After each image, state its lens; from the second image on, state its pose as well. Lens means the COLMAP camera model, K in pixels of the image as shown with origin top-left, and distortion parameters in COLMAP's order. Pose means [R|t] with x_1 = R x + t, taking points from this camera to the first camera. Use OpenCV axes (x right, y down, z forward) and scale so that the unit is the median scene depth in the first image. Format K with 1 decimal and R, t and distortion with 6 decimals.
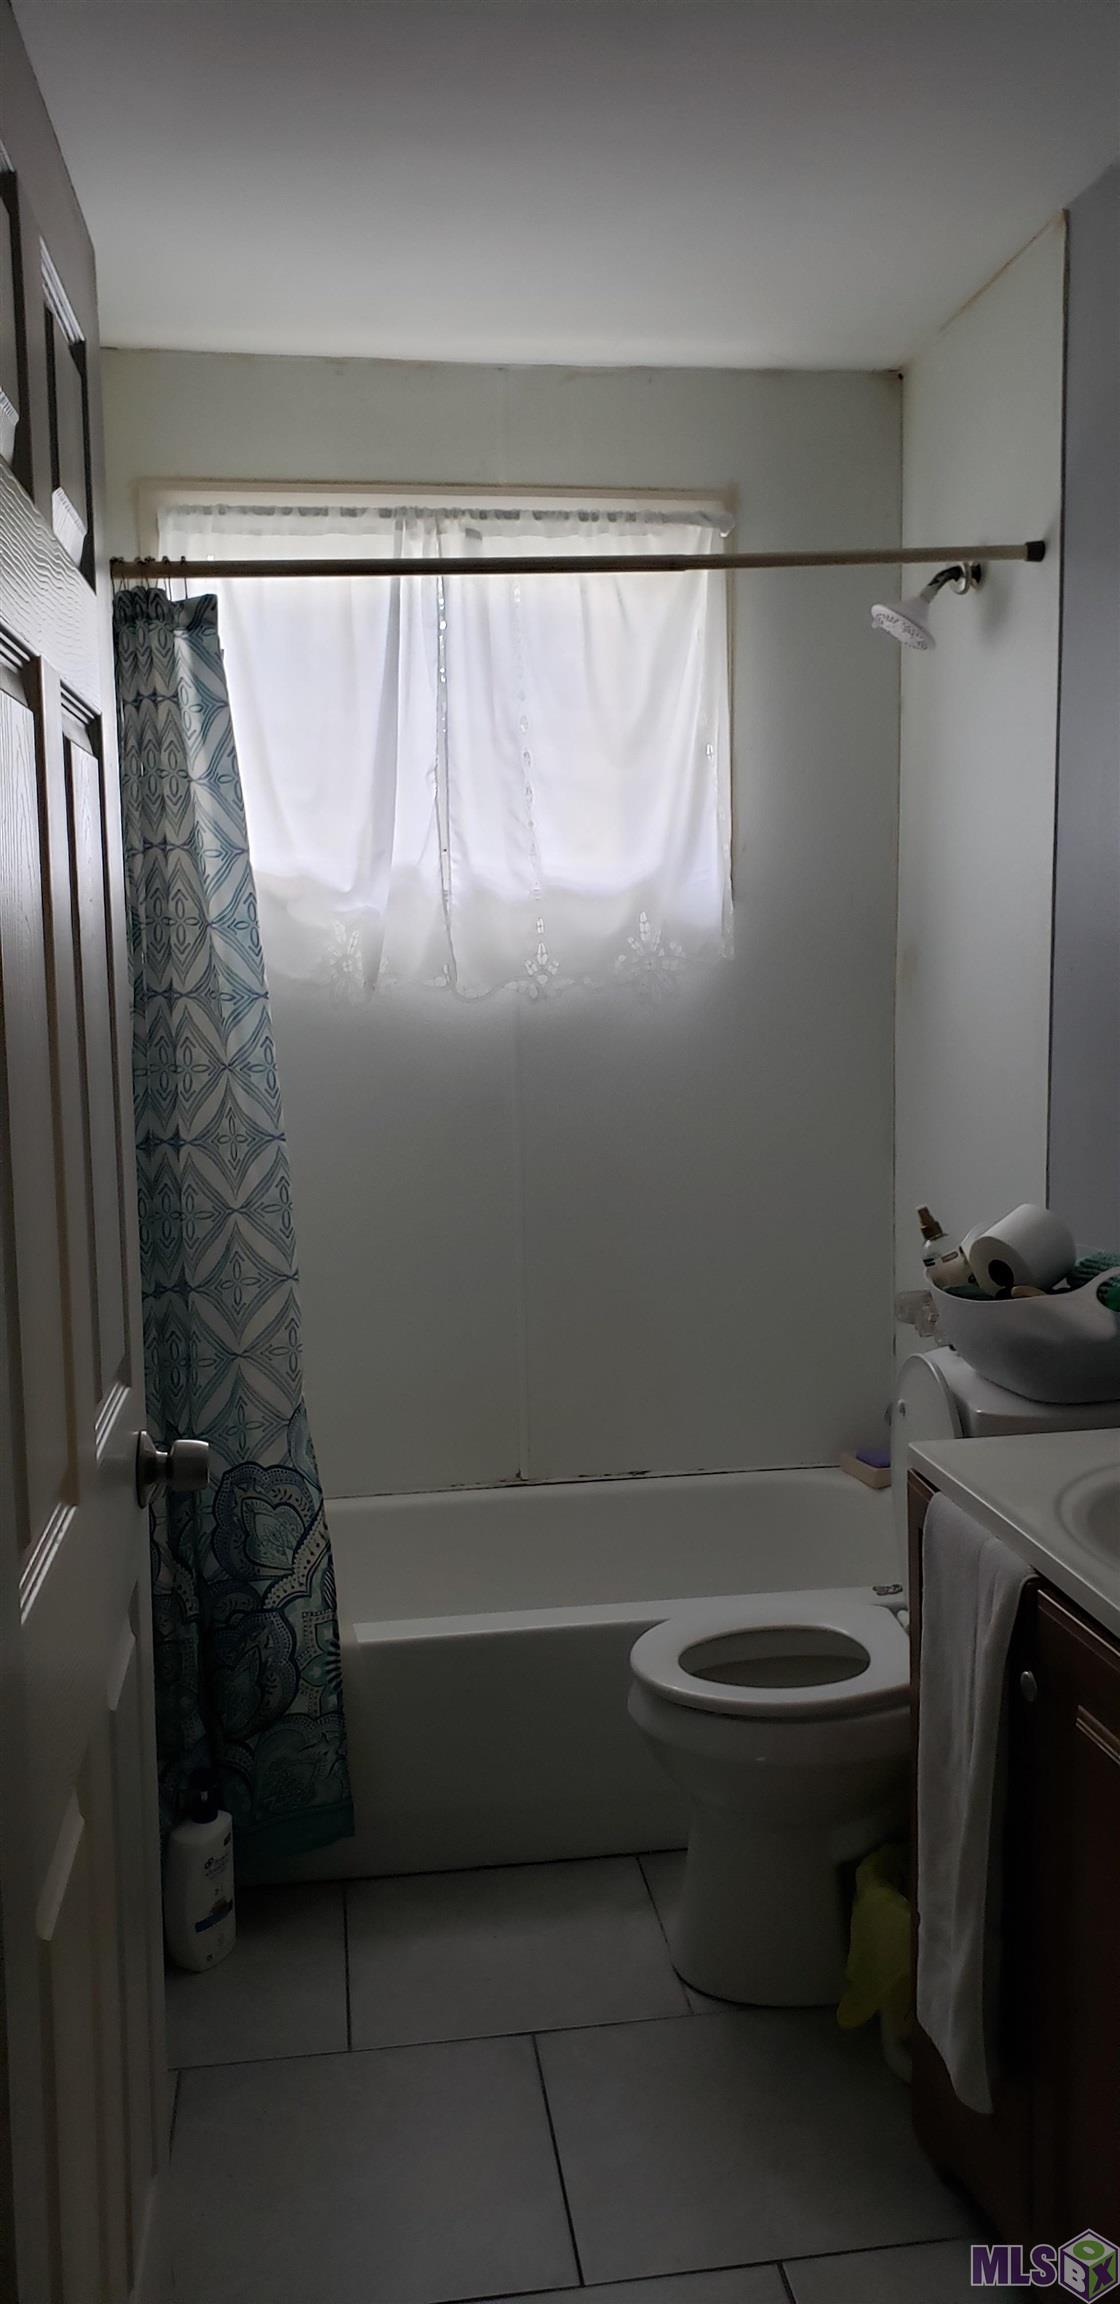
lens RADIAL K [[1790.4, 0, 560.0], [0, 1790.4, 1152.0], [0, 0, 1]] dist [0.098396, -0.152042]
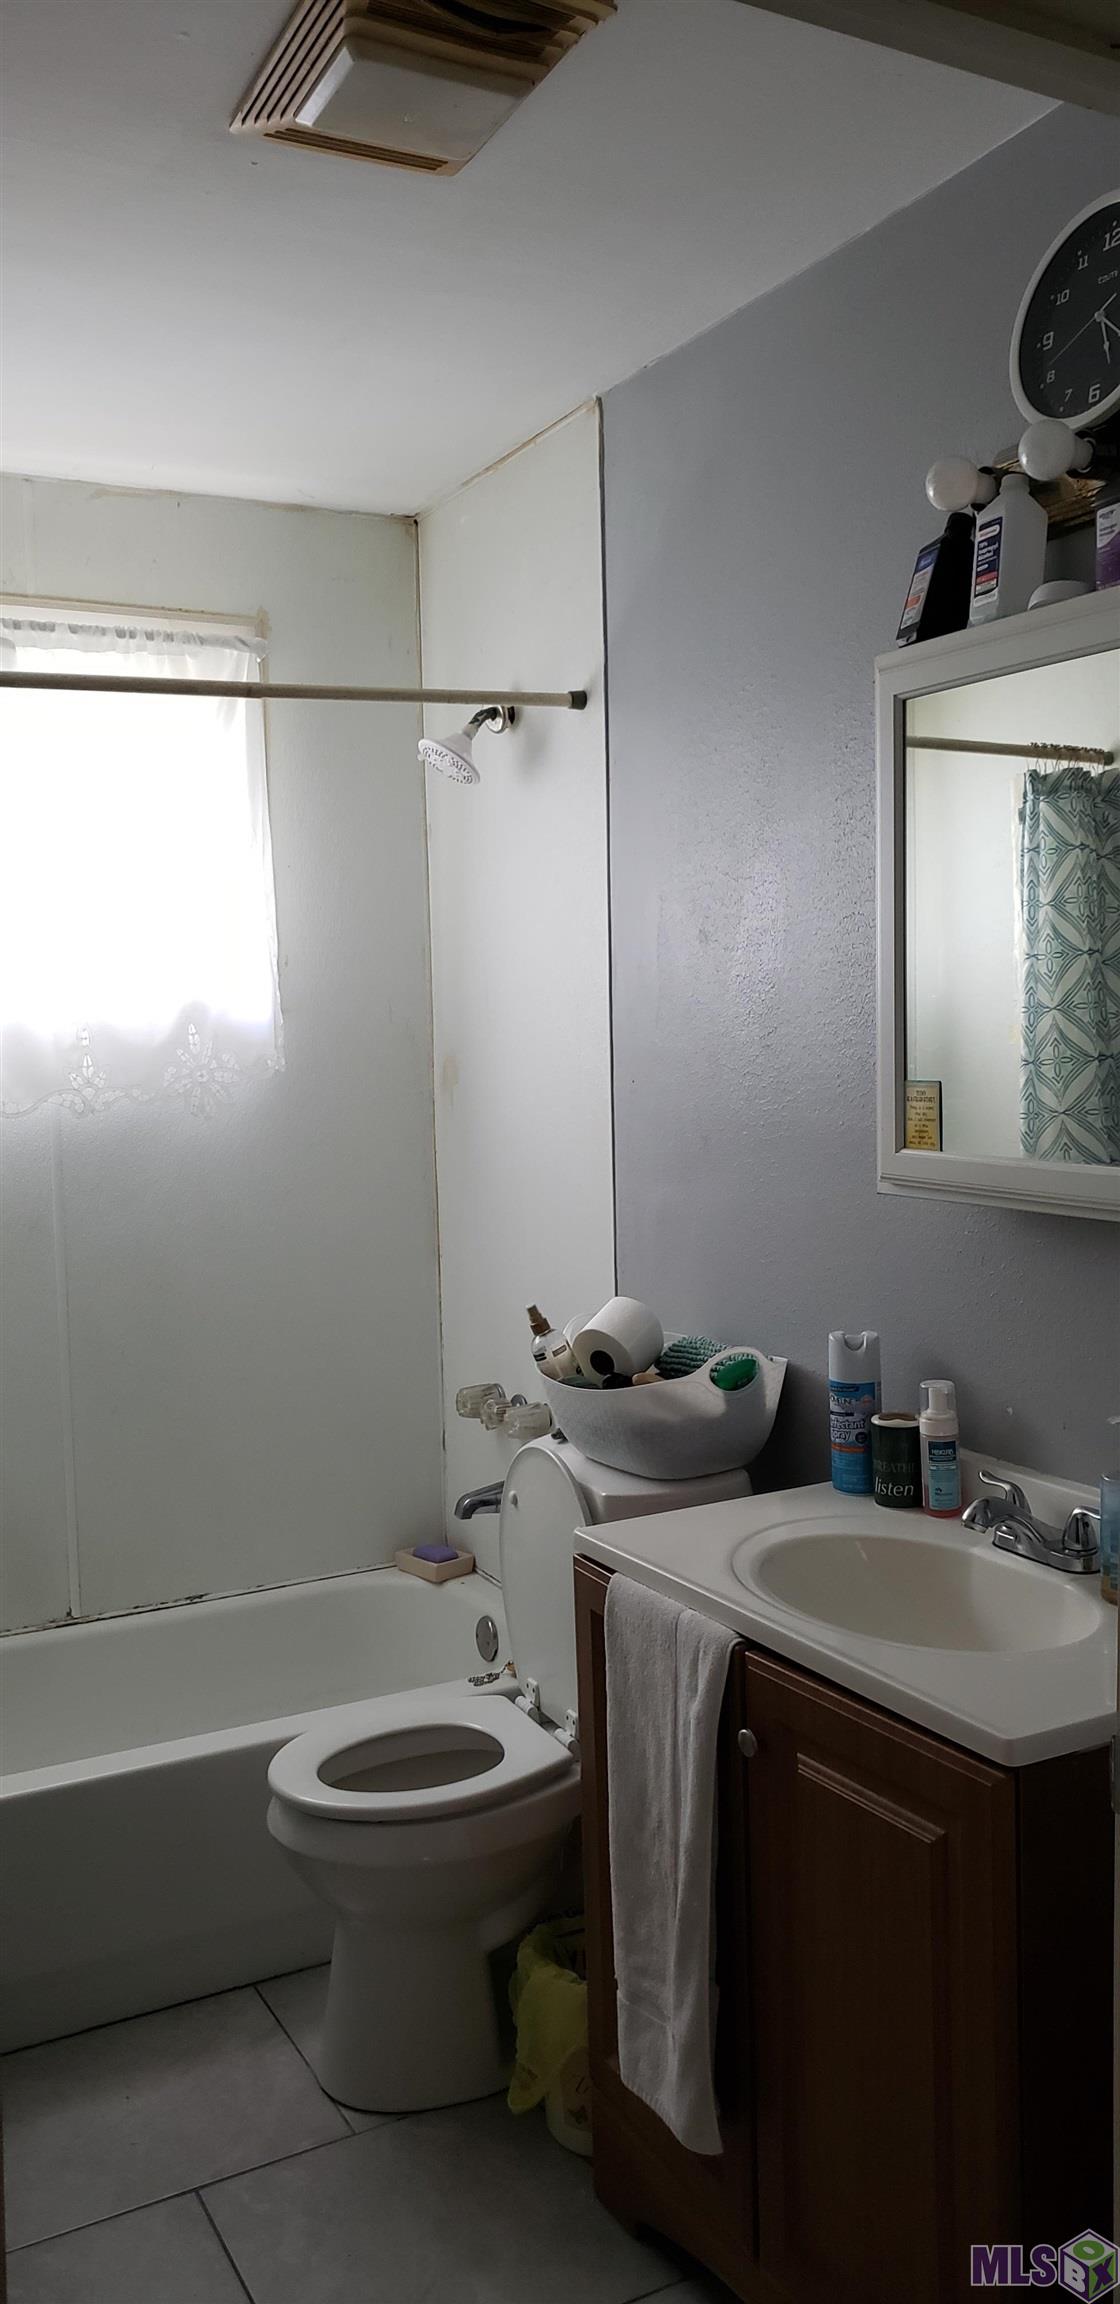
lens RADIAL K [[1784.0, 0, 560.0], [0, 1784.0, 1152.0], [0, 0, 1]] dist [0.032266, 0.005104]
pose [[0.944877, -0.024744, 0.326490, -0.107457], [0.043412, 0.997805, -0.050015, -0.005290], [-0.324536, 0.061432, 0.943876, 0.000765]]
